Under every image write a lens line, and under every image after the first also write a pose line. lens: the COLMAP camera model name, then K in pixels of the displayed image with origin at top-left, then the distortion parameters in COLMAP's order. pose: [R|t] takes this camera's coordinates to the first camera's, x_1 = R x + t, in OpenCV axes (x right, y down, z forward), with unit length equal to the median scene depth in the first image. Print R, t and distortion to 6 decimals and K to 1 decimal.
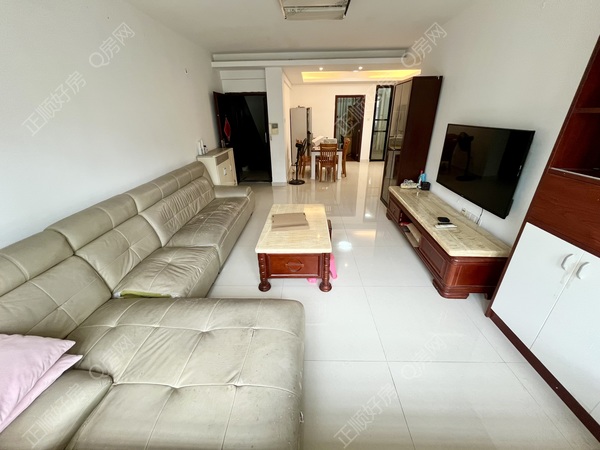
lens RADIAL K [[240.5, 0, 302.7], [0, 240.5, 222.1], [0, 0, 1]] dist [-0.001832, -0.000050]
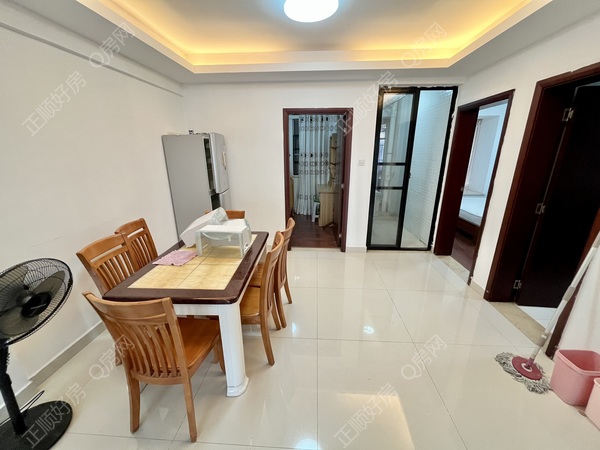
lens RADIAL K [[240.5, 0, 300.5], [0, 240.5, 227.6], [0, 0, 1]] dist [-0.001832, -0.000050]
pose [[0.999304, 0.020155, -0.031380, 0.181393], [-0.024111, 0.991054, -0.131263, -0.254992], [0.028453, 0.131928, 0.990851, 0.590111]]
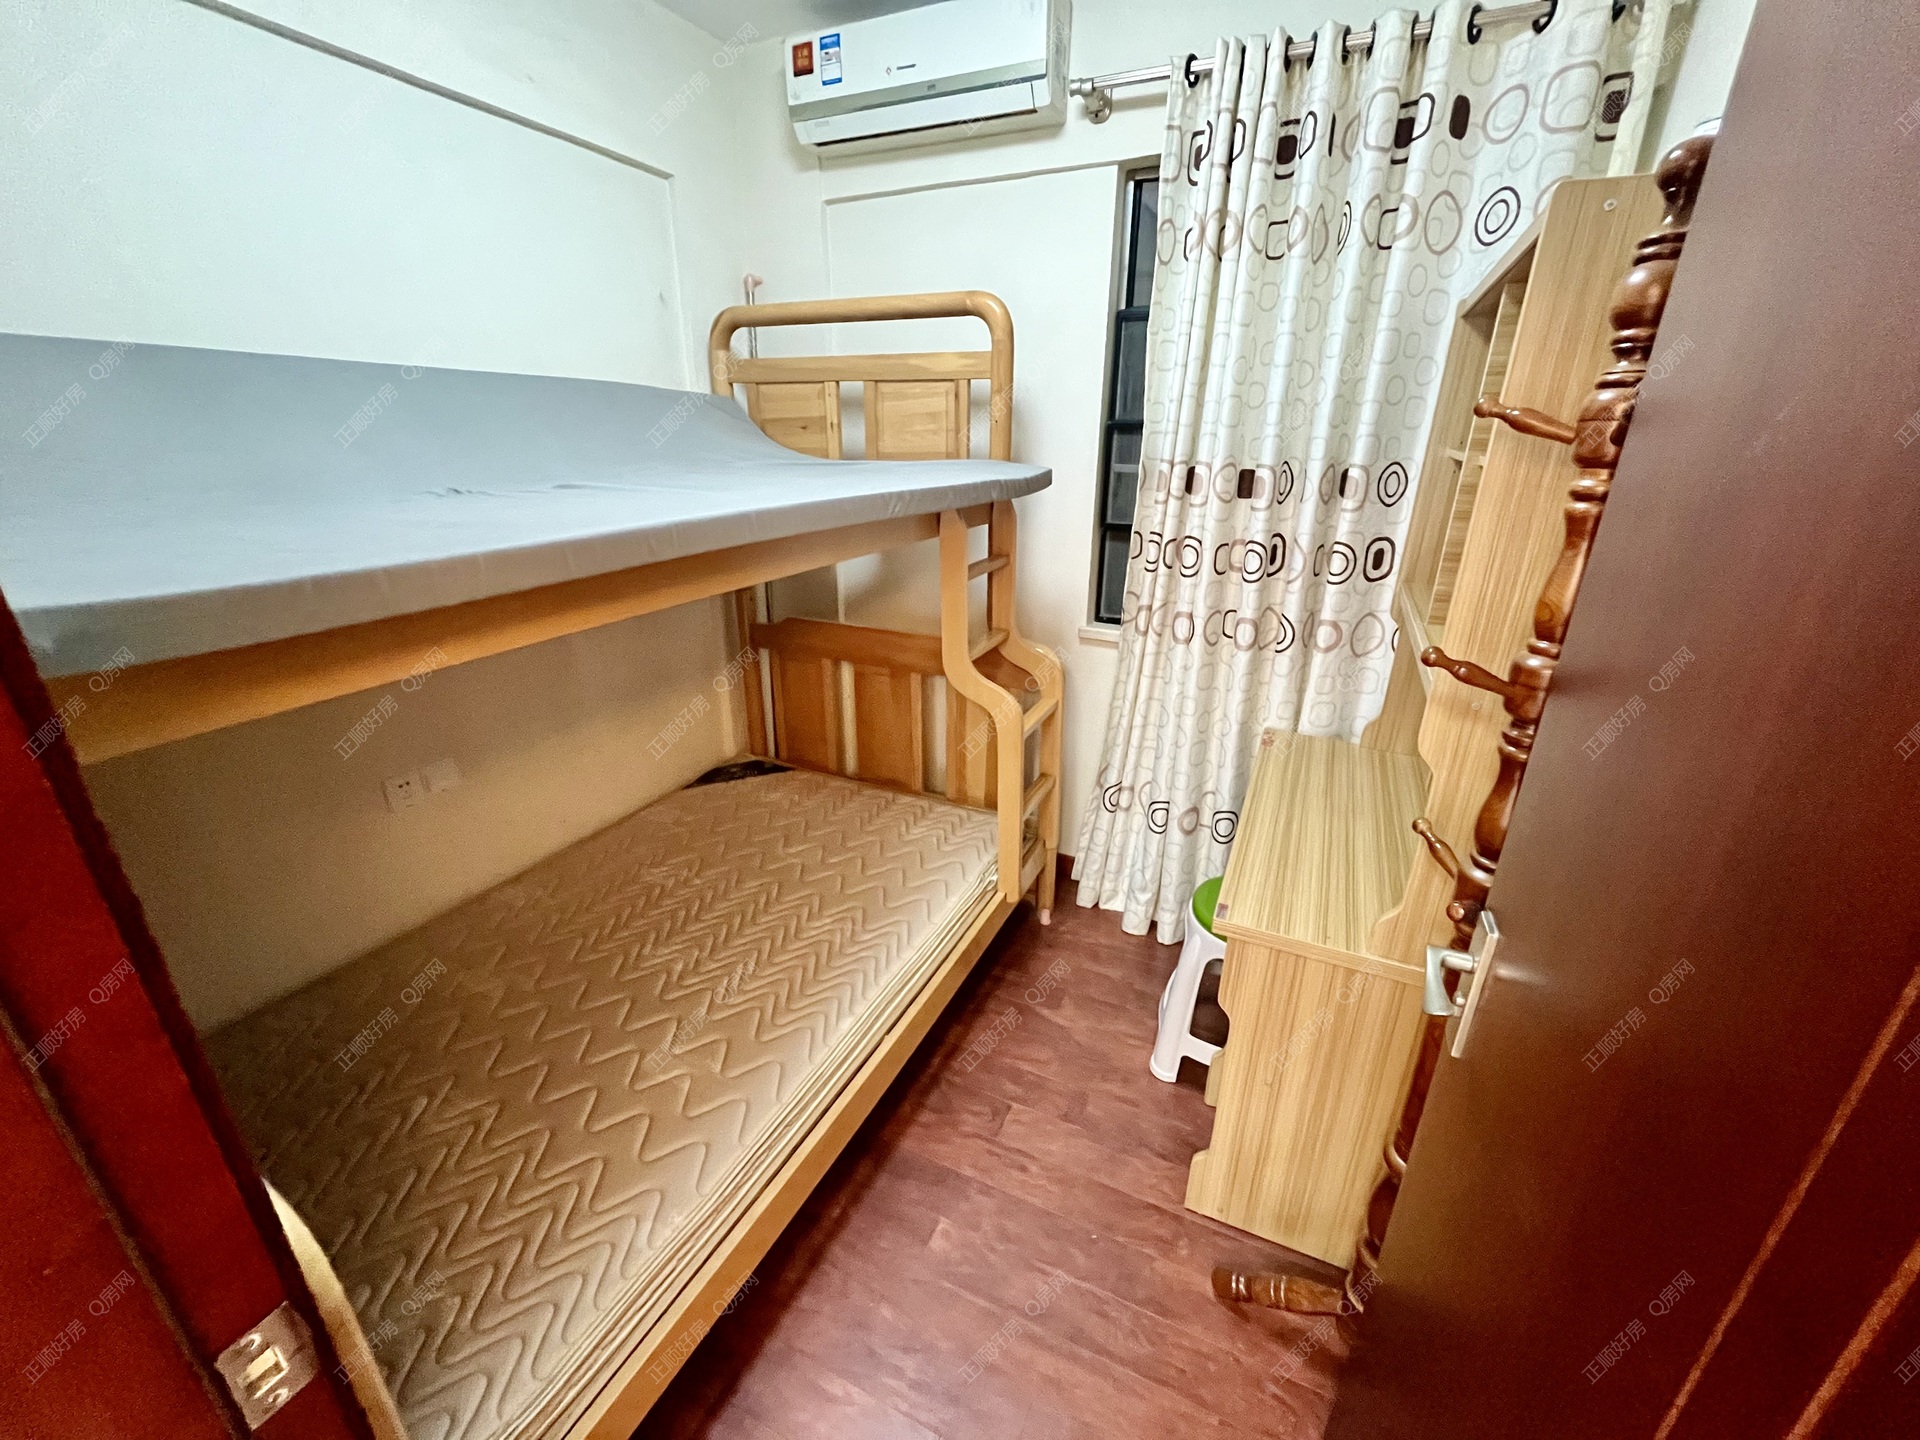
lens RADIAL K [[769.6, 0, 958.5], [0, 769.6, 724.9], [0, 0, 1]] dist [-0.001832, -0.000050]
pose [[0.914346, 0.165894, -0.369393, 0.198713], [-0.191958, 0.980790, -0.034676, -0.379358], [0.356545, 0.102614, 0.928626, 0.846756]]
